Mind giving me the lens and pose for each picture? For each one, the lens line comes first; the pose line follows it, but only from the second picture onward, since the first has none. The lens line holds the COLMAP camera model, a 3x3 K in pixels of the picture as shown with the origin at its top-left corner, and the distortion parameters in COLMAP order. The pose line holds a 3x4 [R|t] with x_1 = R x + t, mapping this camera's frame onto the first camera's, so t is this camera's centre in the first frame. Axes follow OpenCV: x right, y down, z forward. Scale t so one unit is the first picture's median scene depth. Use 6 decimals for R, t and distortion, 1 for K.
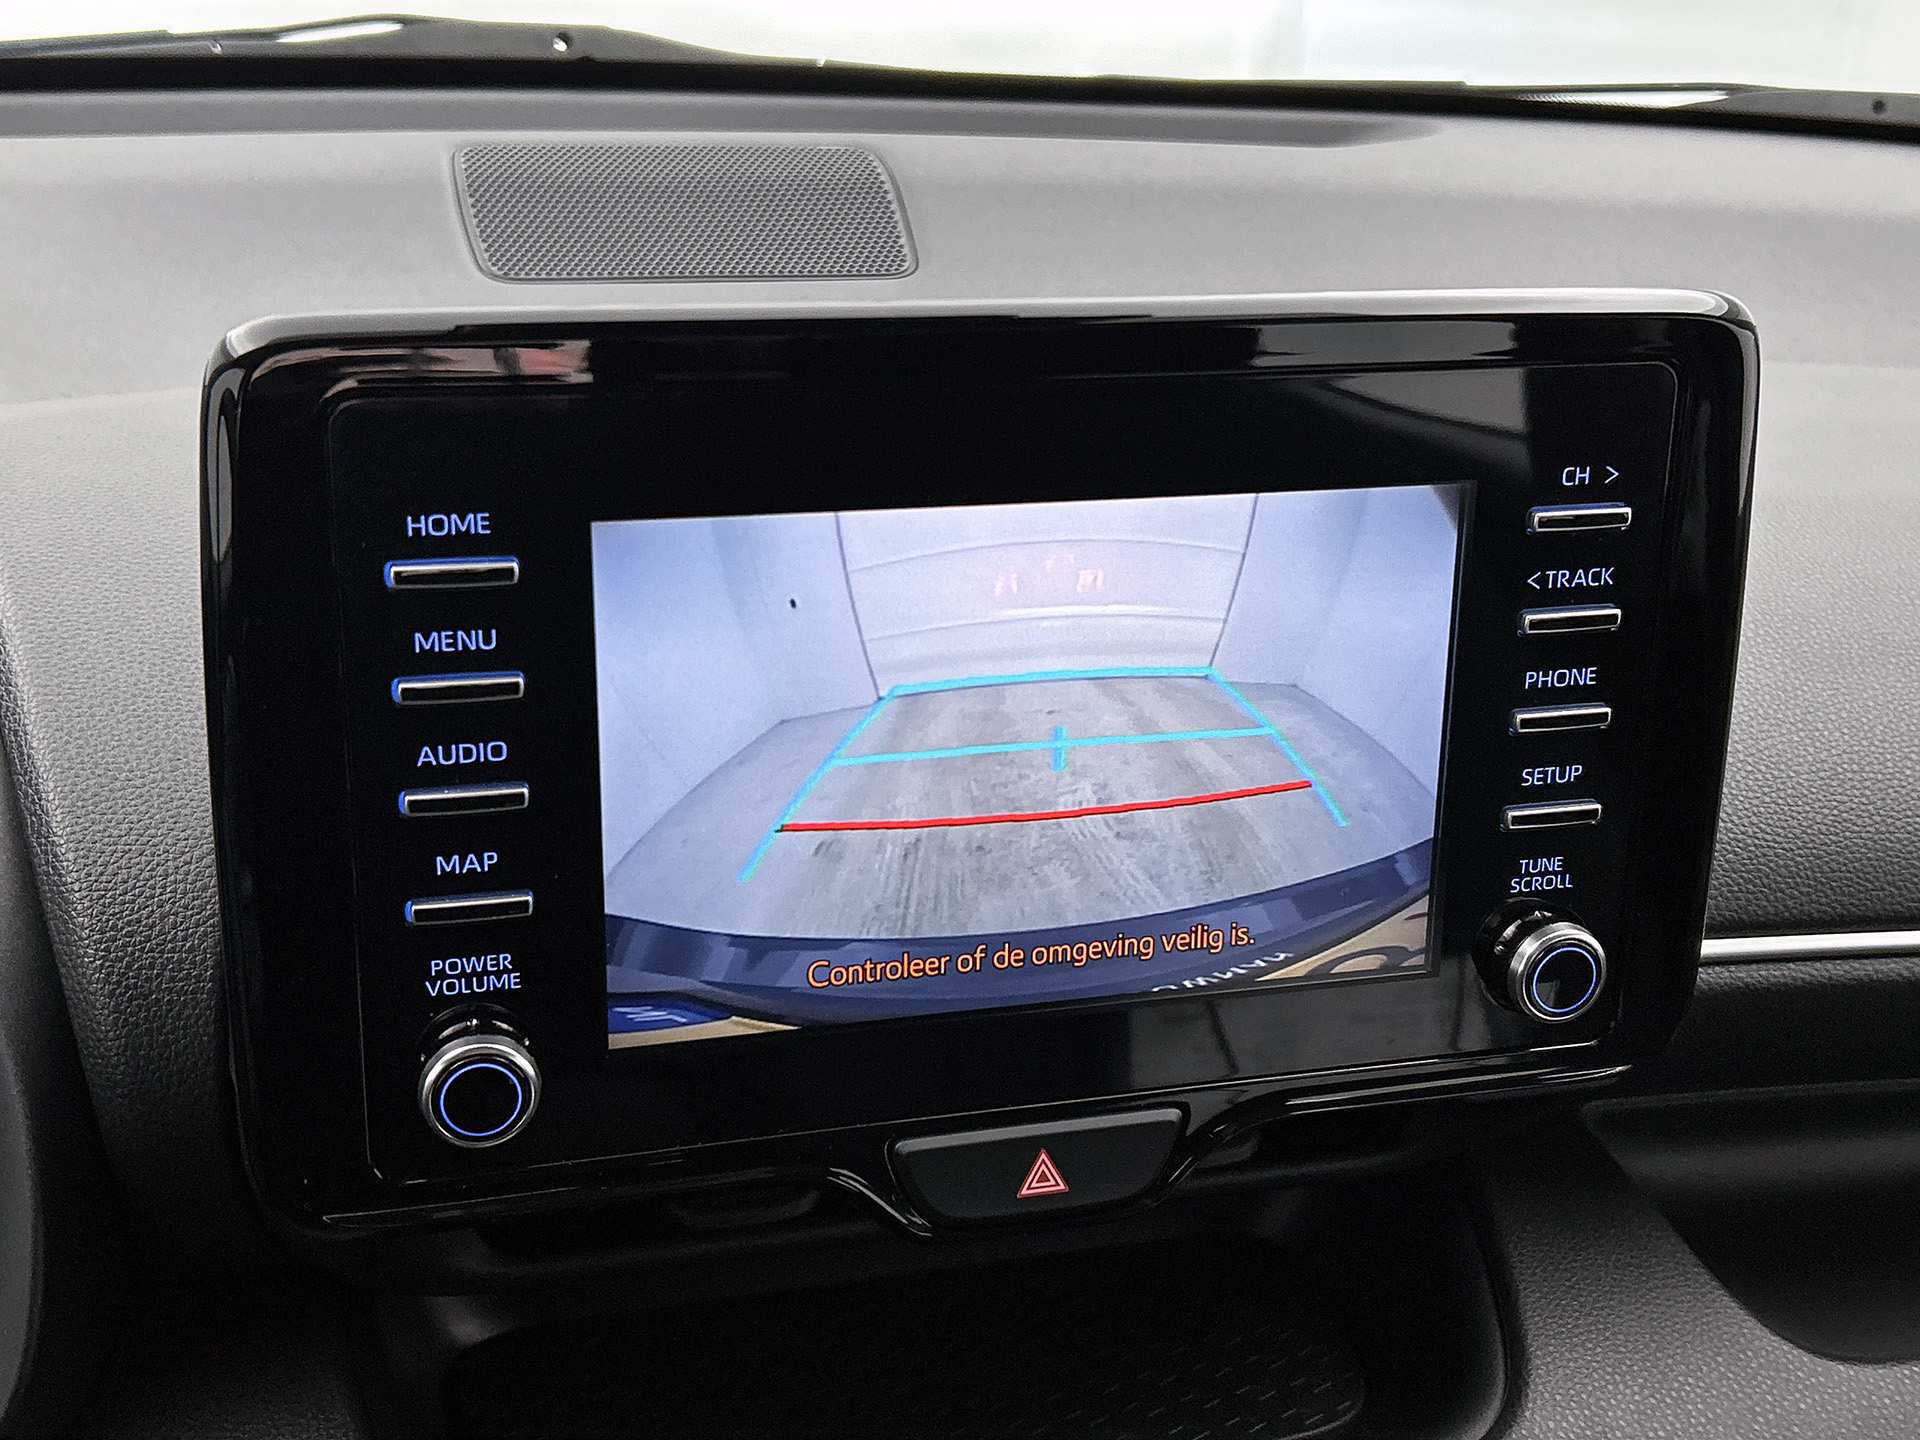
lens RADIAL K [[2313.6, 0, 960.0], [0, 2313.6, 720.0], [0, 0, 1]] dist [0.013263, 0.007819]
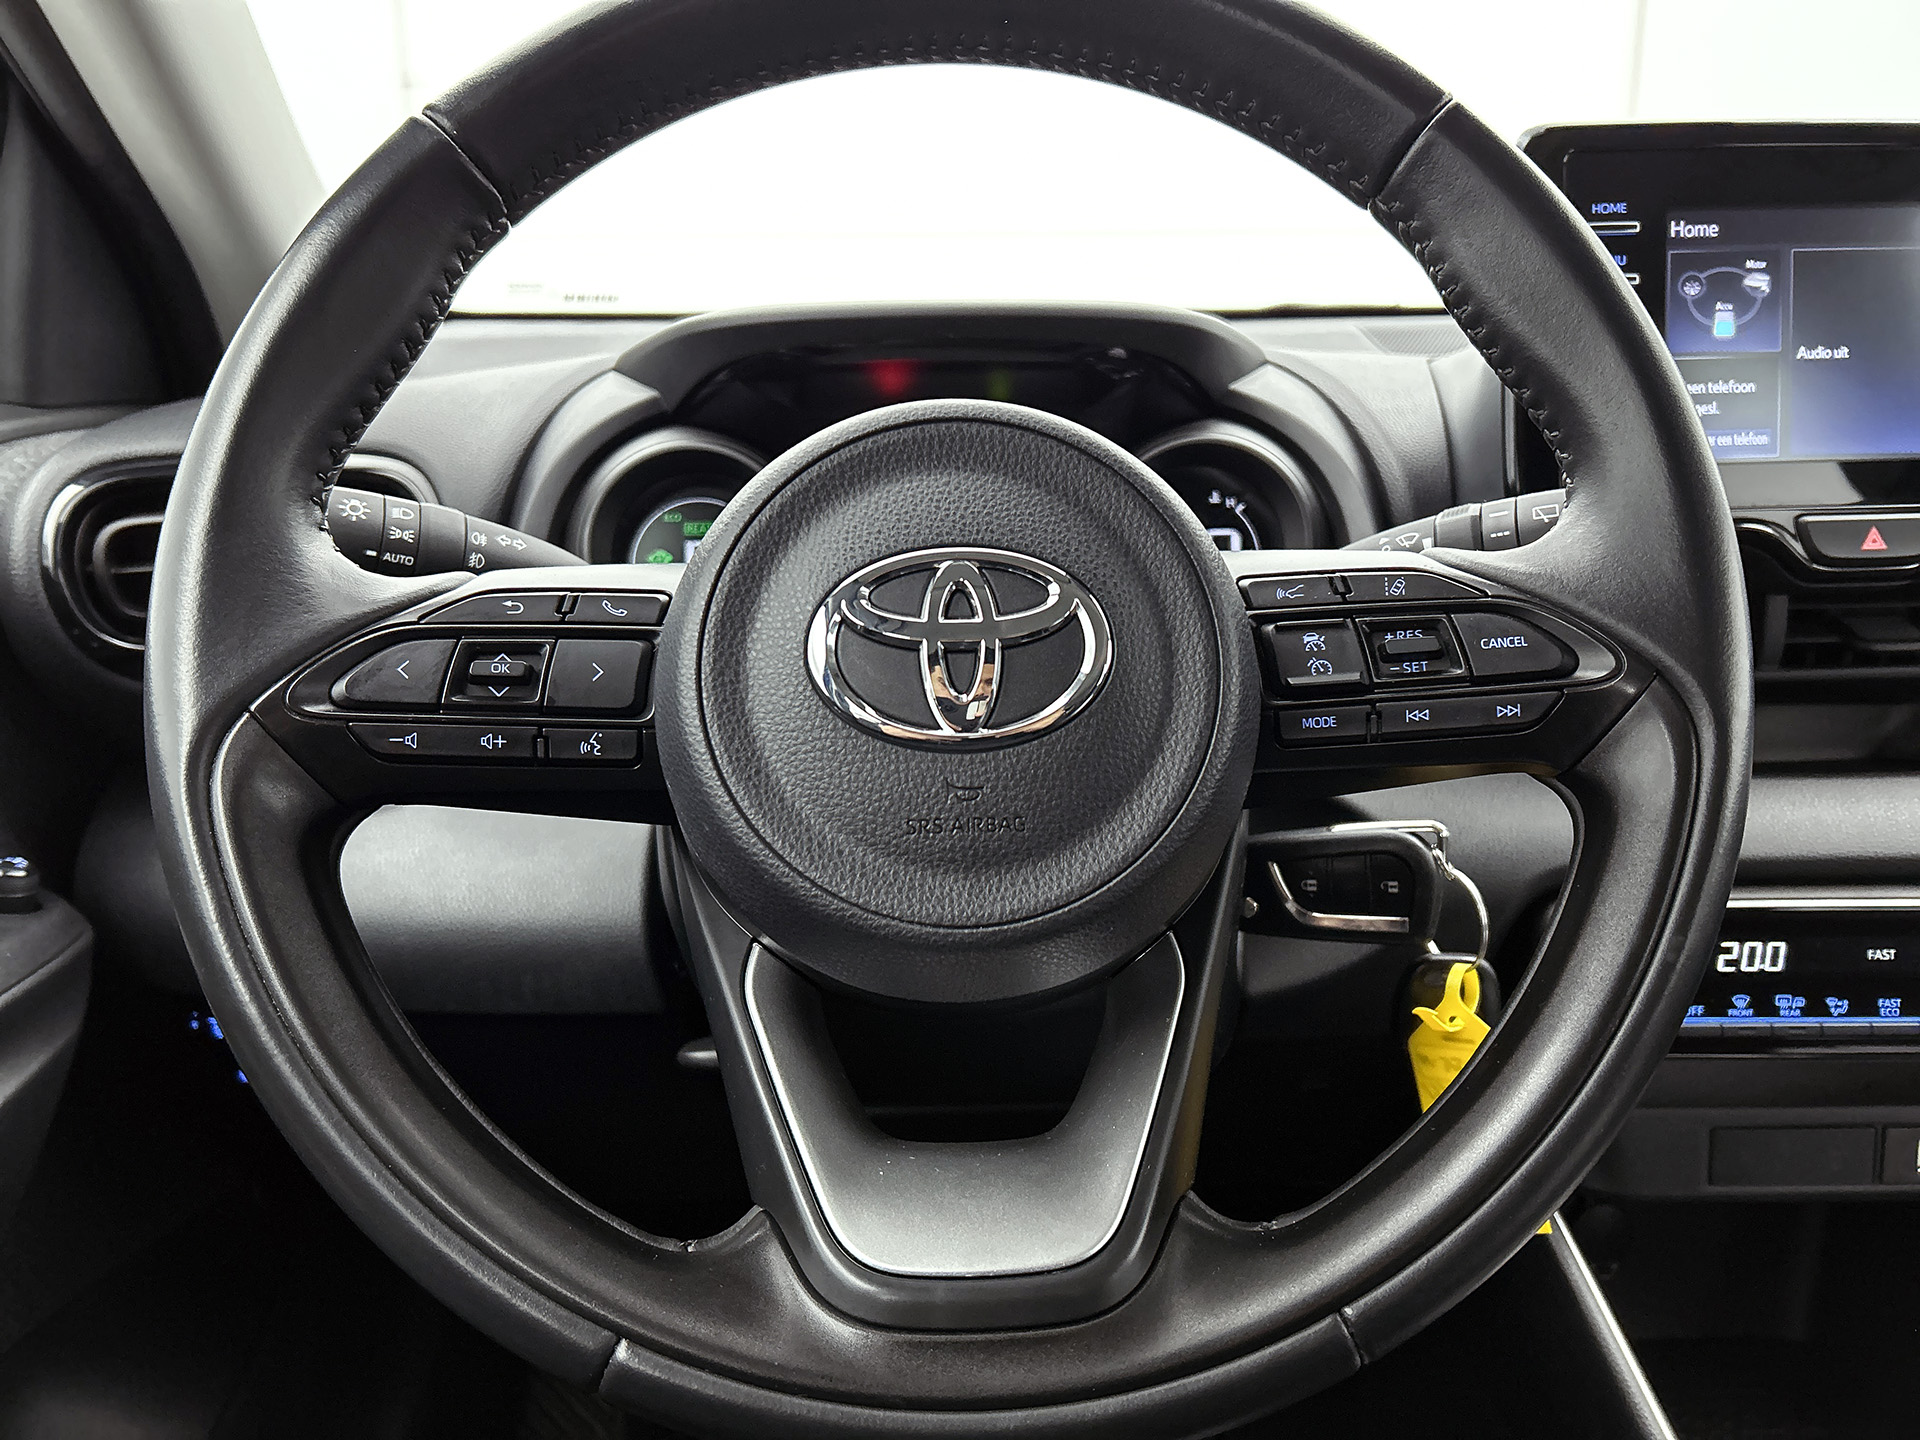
lens RADIAL K [[1454.9, 0, 936.7], [0, 1454.9, 715.5], [0, 0, 1]] dist [0.003392, -0.001244]
pose [[0.967636, -0.018427, -0.251675, -0.444311], [-0.036538, 0.976590, -0.211986, 0.649519], [0.249690, 0.214321, 0.944310, -0.394550]]
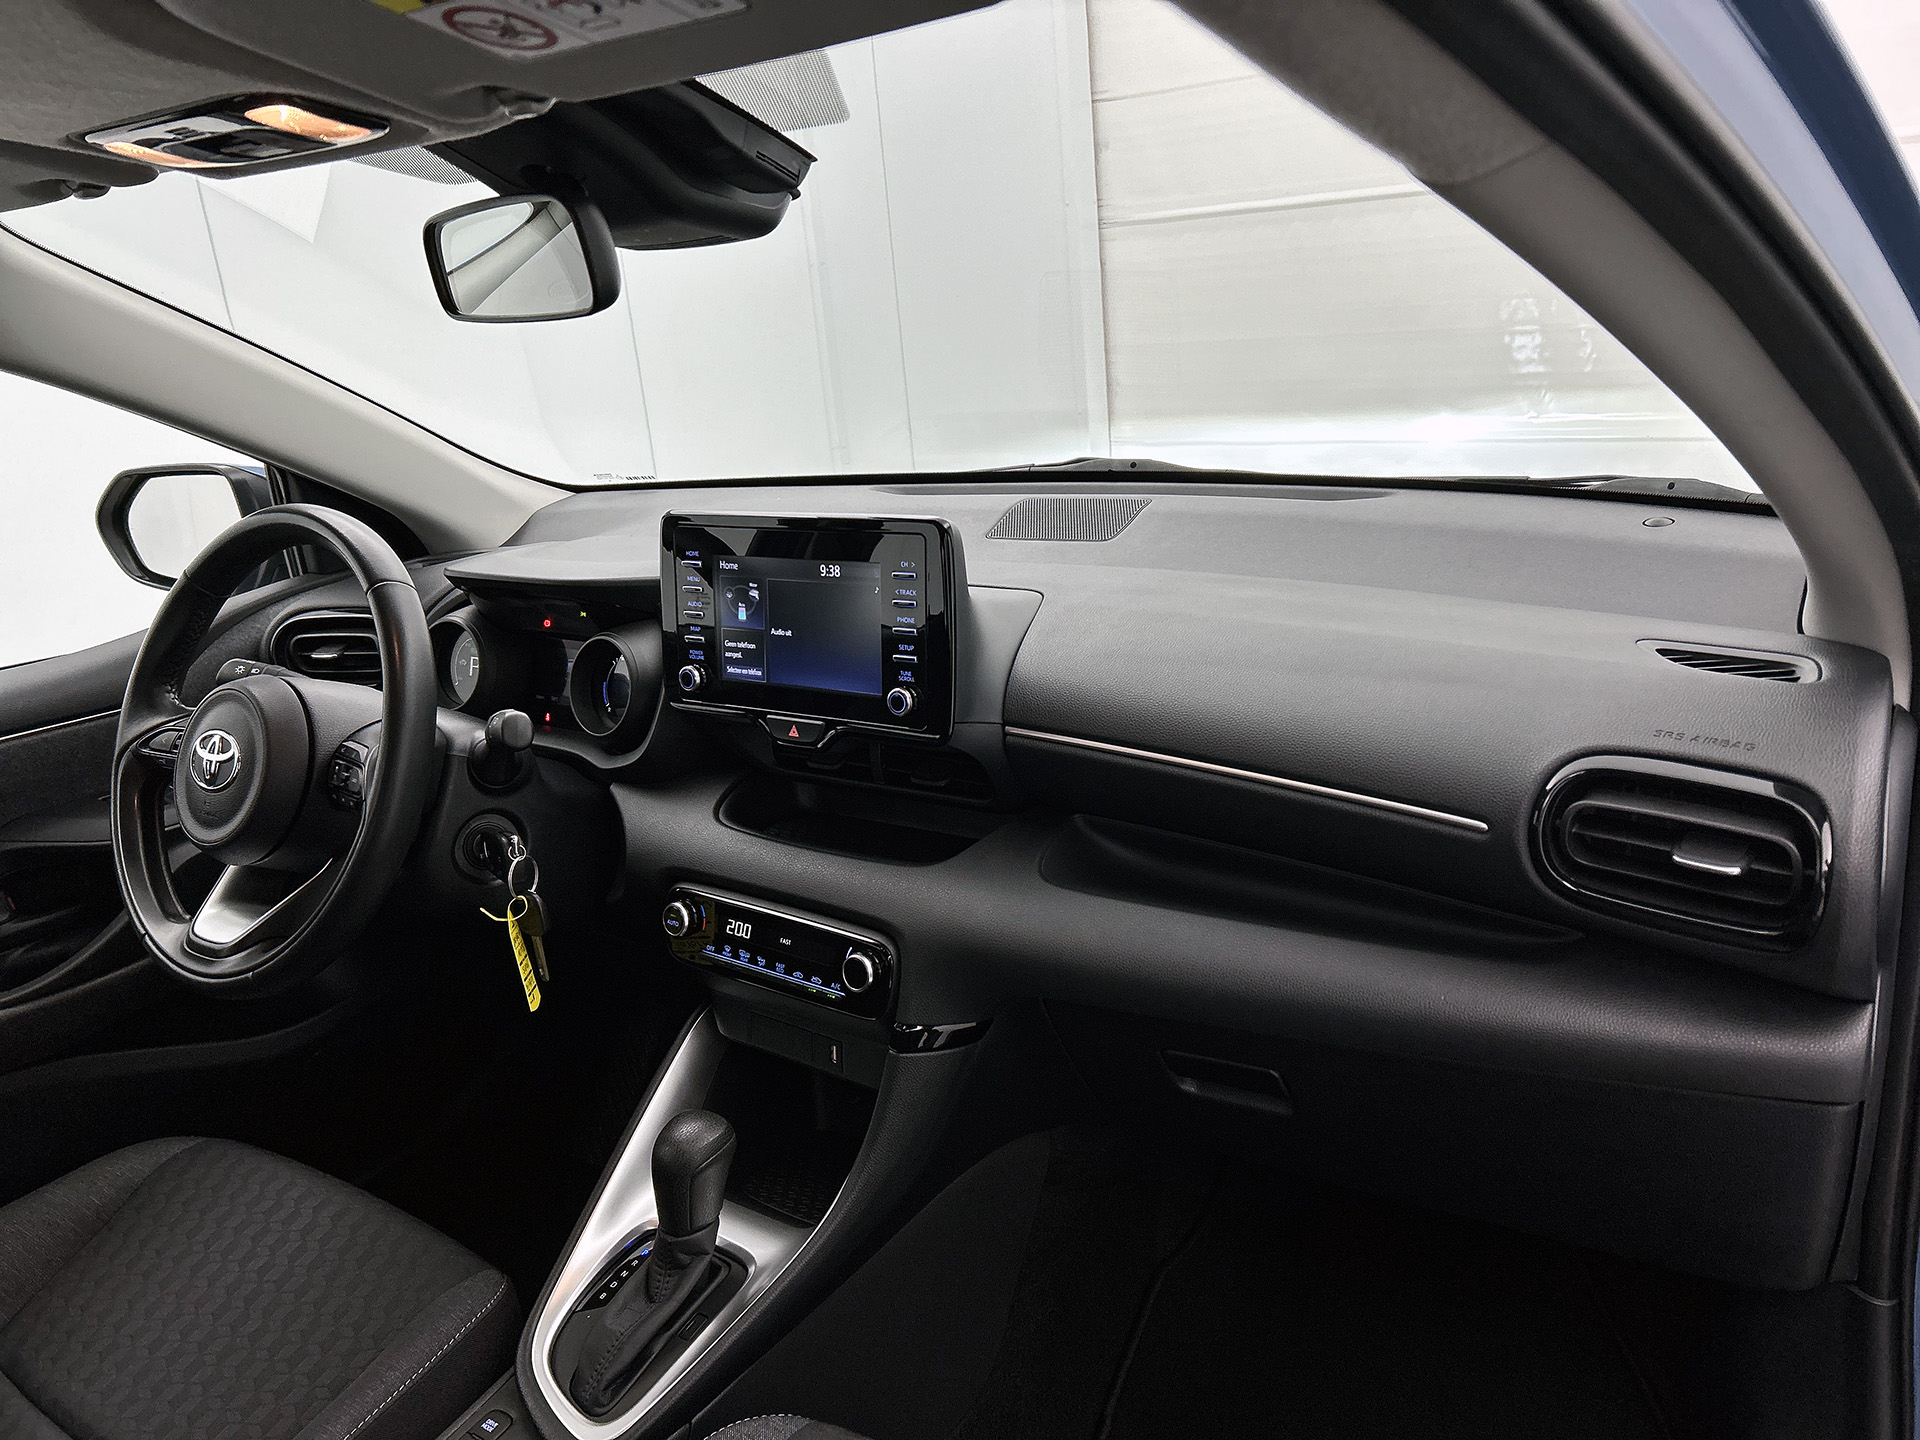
lens RADIAL K [[1409.2, 0, 956.1], [0, 1409.2, 685.2], [0, 0, 1]] dist [0.068703, -0.069796]
pose [[0.642447, 0.105280, -0.759064, 2.030347], [-0.214519, 0.975624, -0.046245, 0.170205], [0.735692, 0.192544, 0.649372, -0.380694]]
